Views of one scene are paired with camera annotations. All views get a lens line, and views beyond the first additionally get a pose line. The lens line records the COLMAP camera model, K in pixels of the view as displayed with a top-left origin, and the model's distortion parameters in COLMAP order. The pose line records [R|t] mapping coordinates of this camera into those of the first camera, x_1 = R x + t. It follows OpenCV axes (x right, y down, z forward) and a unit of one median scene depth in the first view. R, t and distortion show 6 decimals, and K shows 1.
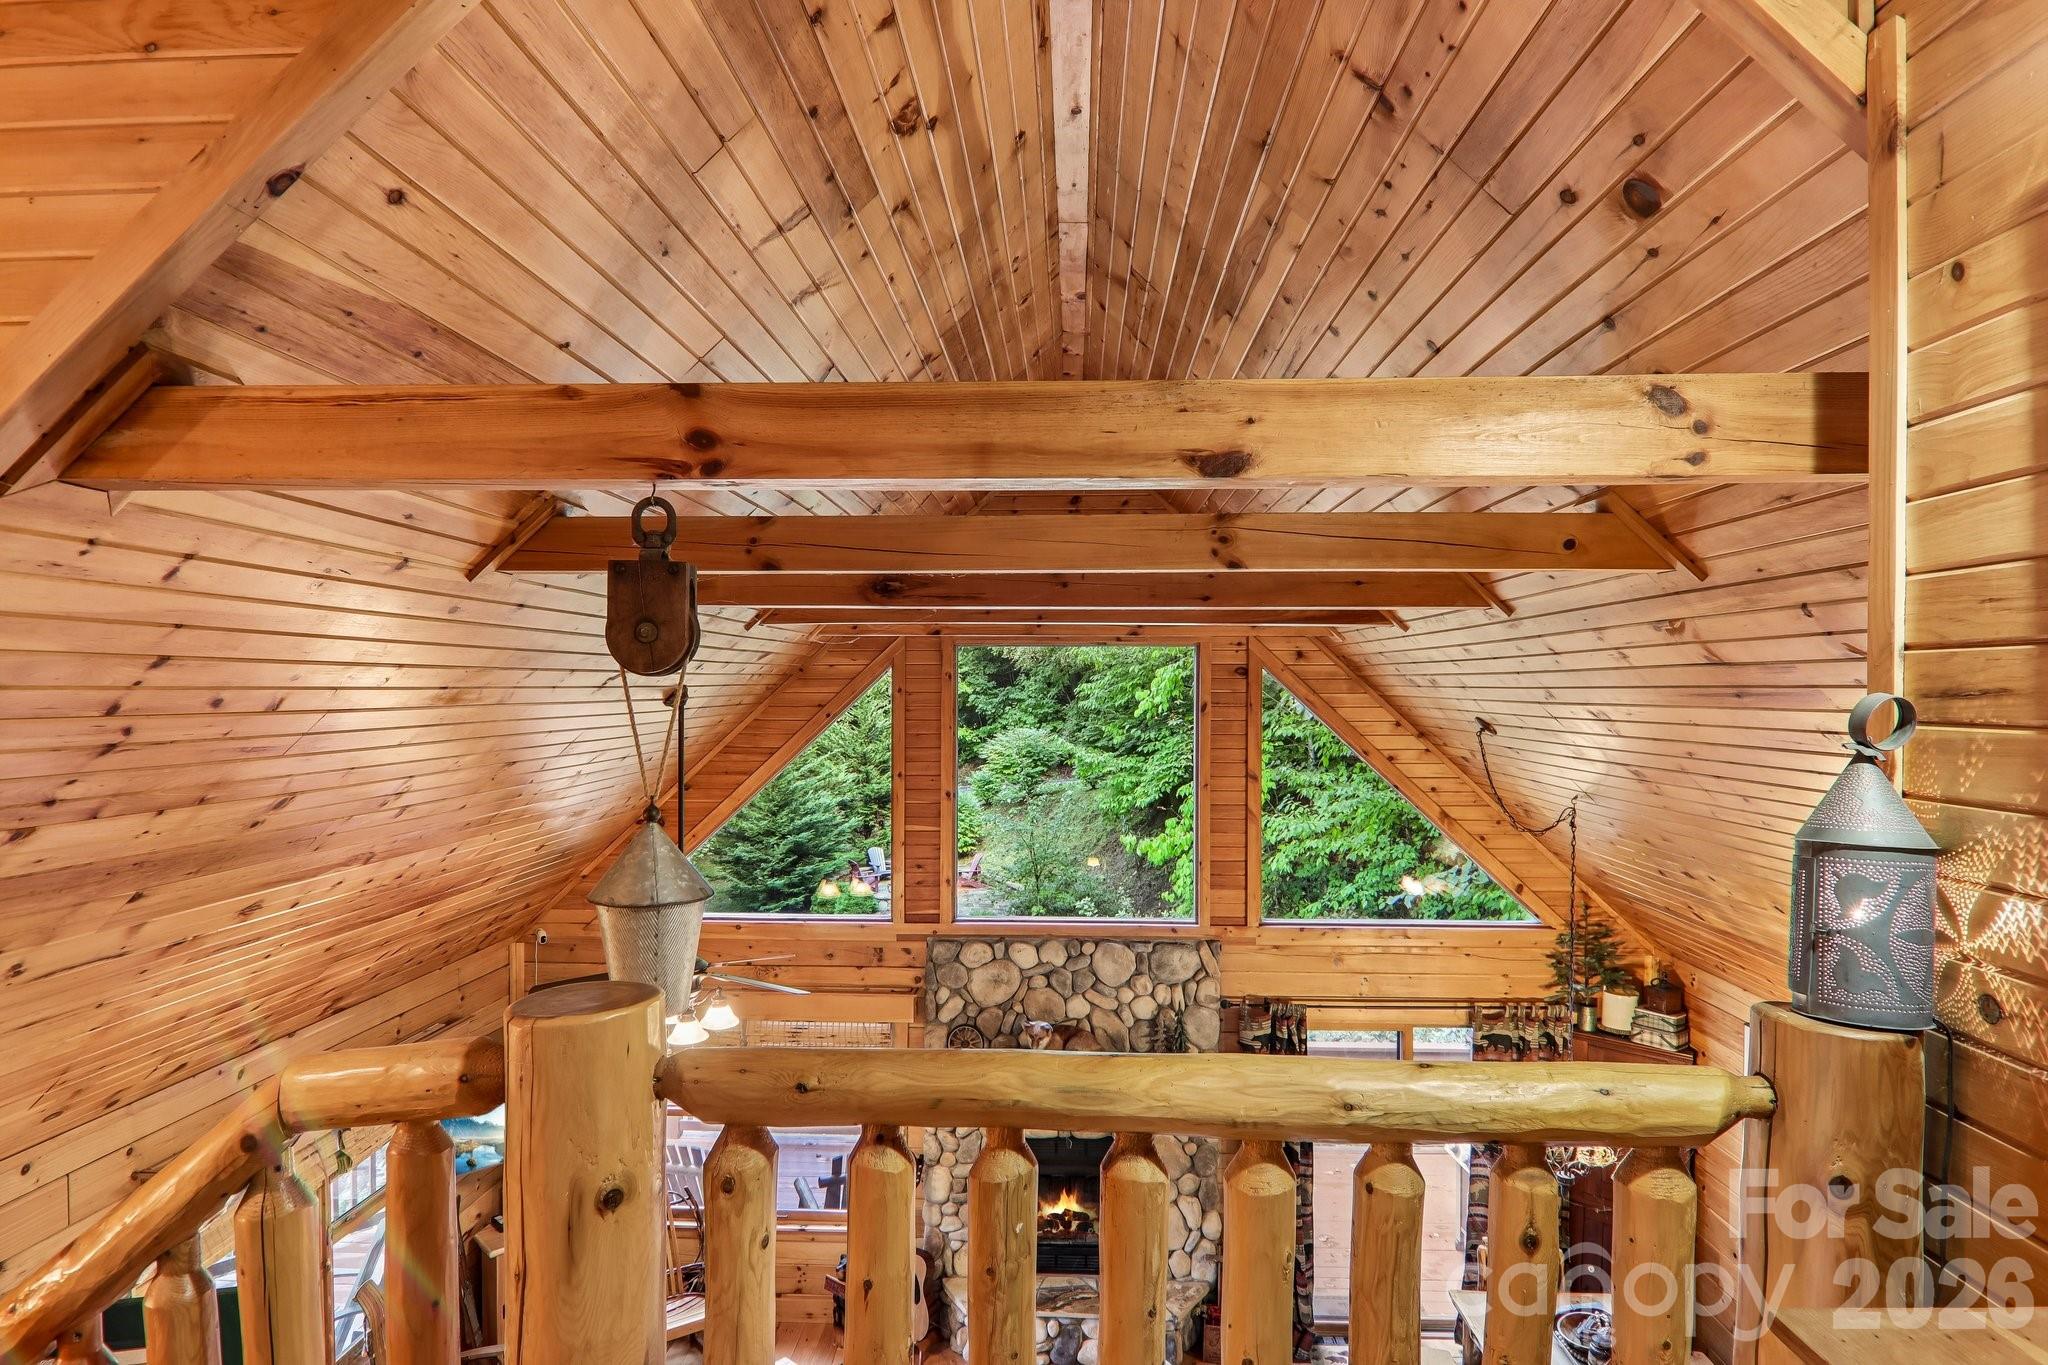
lens RADIAL K [[1129.6, 0, 1031.8], [0, 1129.6, 701.3], [0, 0, 1]] dist [0.004340, -0.015462]
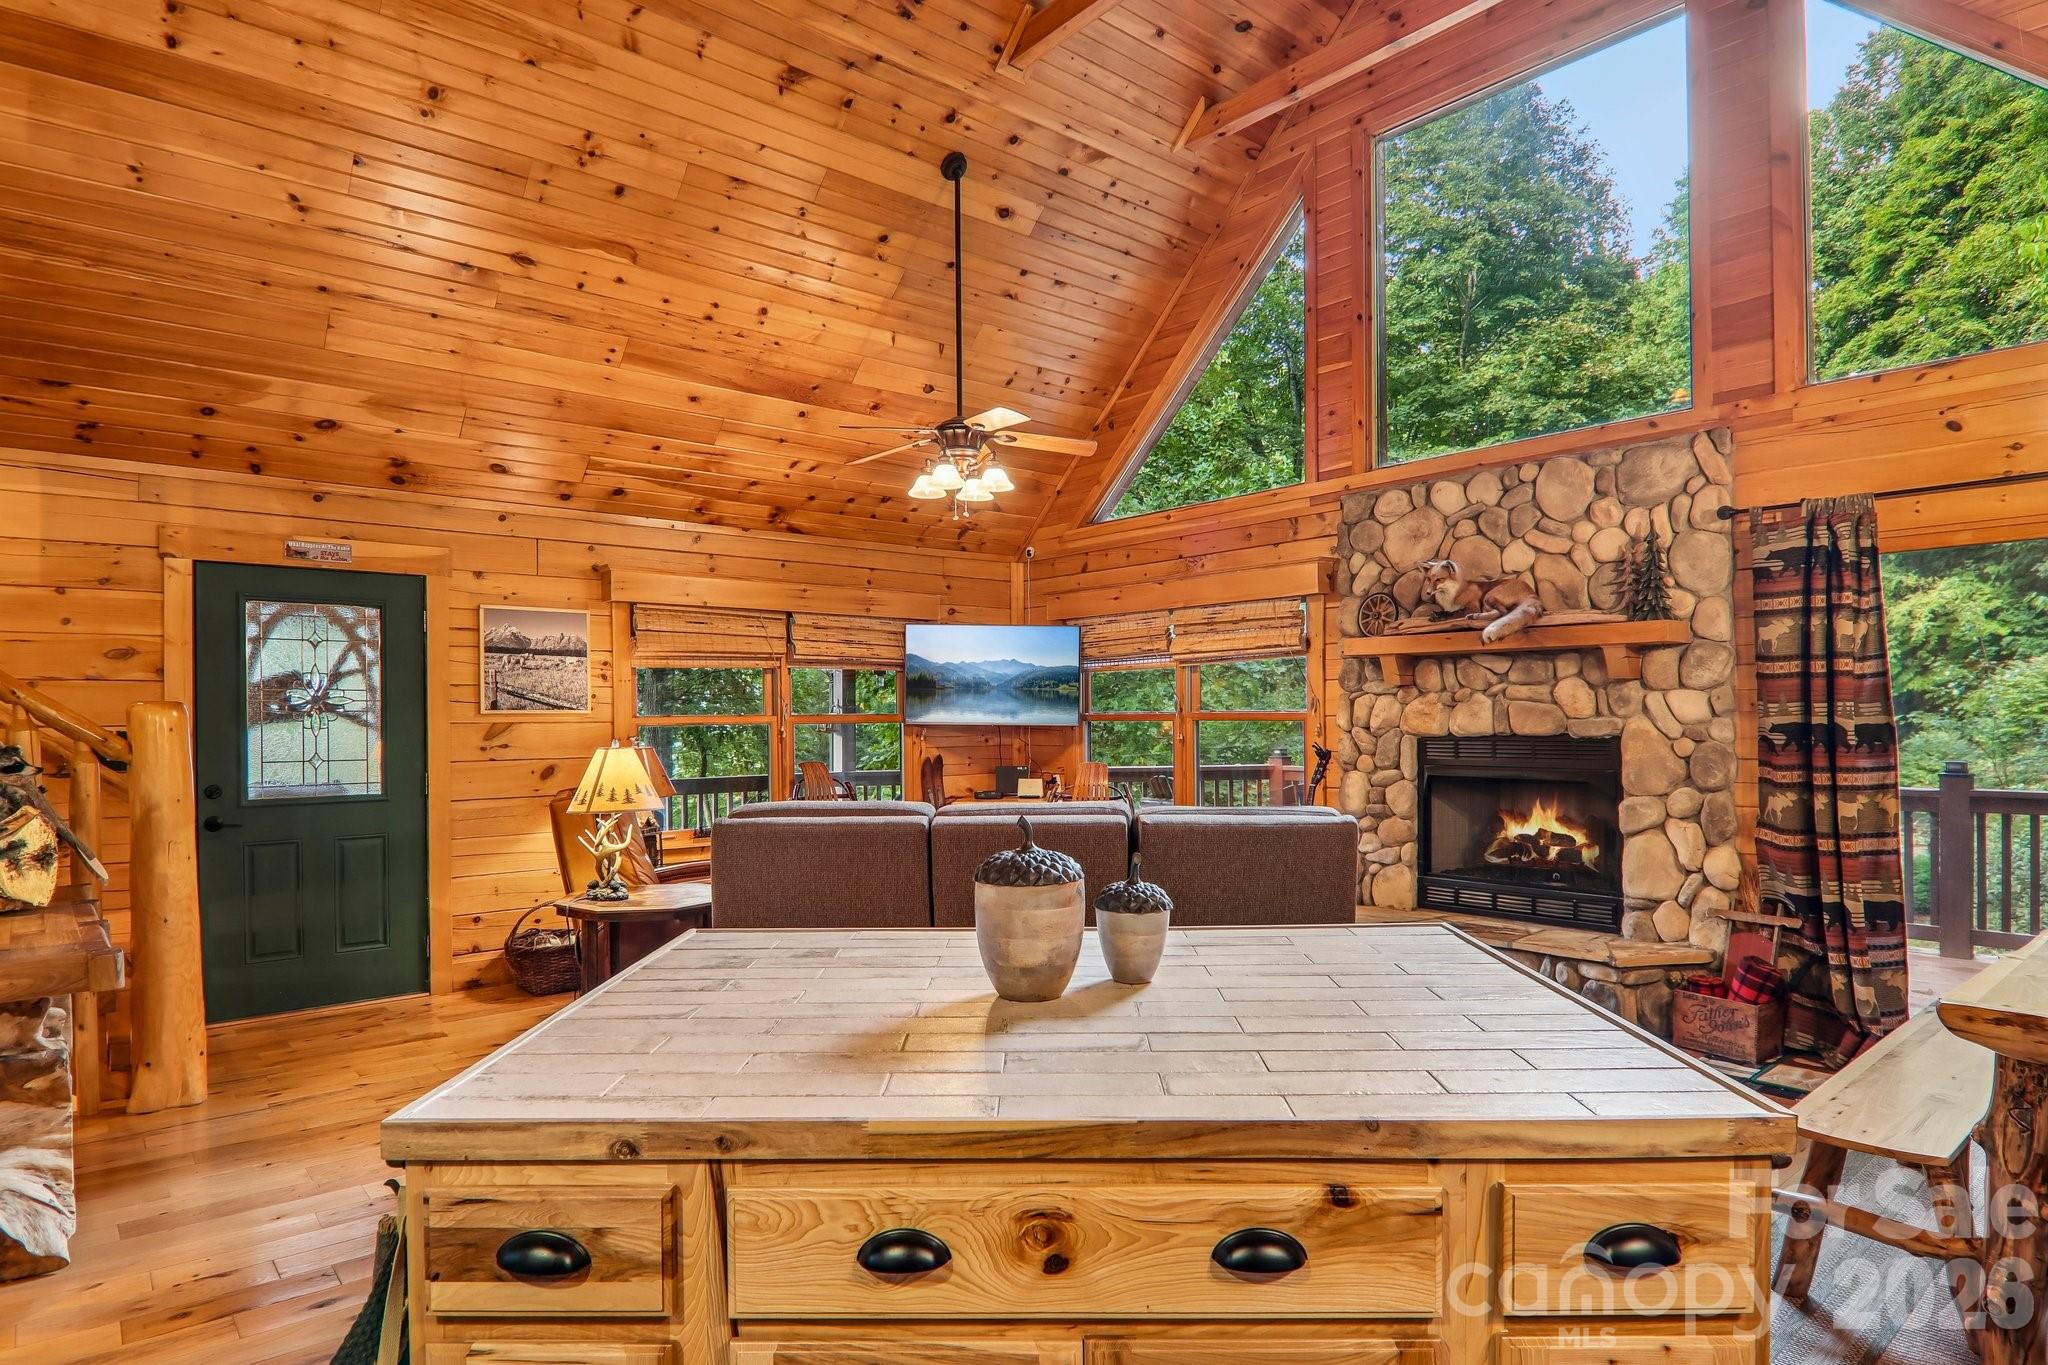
lens RADIAL K [[1137.4, 0, 1026.7], [0, 1137.4, 717.1], [0, 0, 1]] dist [-0.005084, -0.013383]
pose [[0.681429, -0.008443, -0.731836, 0.362749], [0.005890, 0.999964, -0.006052, 0.377446], [0.731861, -0.000187, 0.681454, 0.261473]]
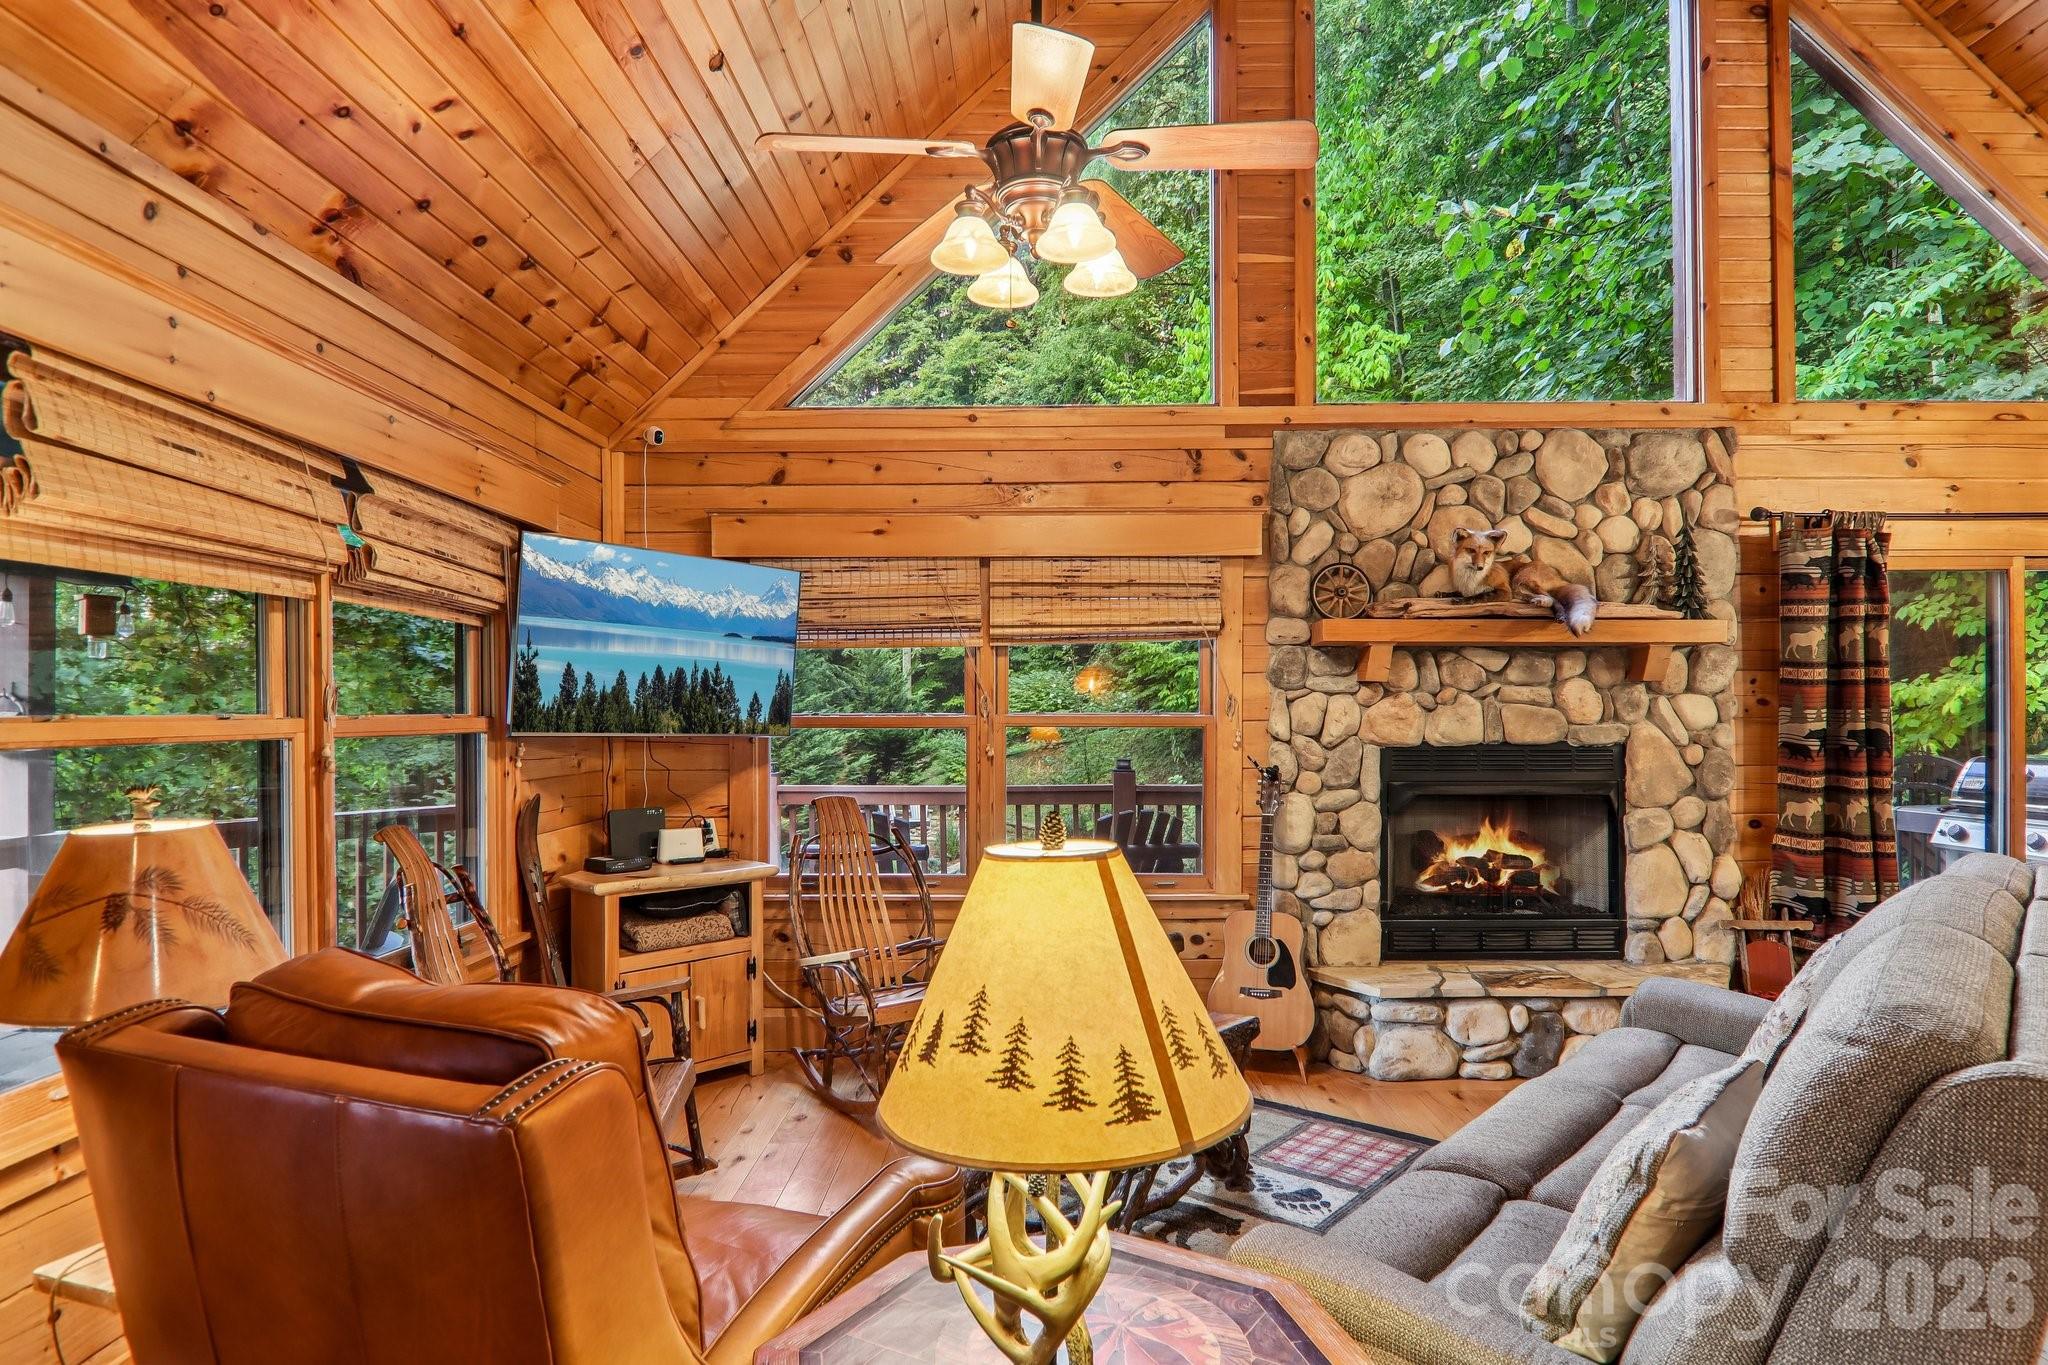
lens RADIAL K [[1160.0, 0, 1029.4], [0, 1160.0, 719.0], [0, 0, 1]] dist [-0.009739, -0.003850]
pose [[0.999394, -0.007090, 0.034074, -0.252688], [0.007189, 0.999970, -0.002802, 0.372573], [-0.034053, 0.003045, 0.999415, 0.361496]]
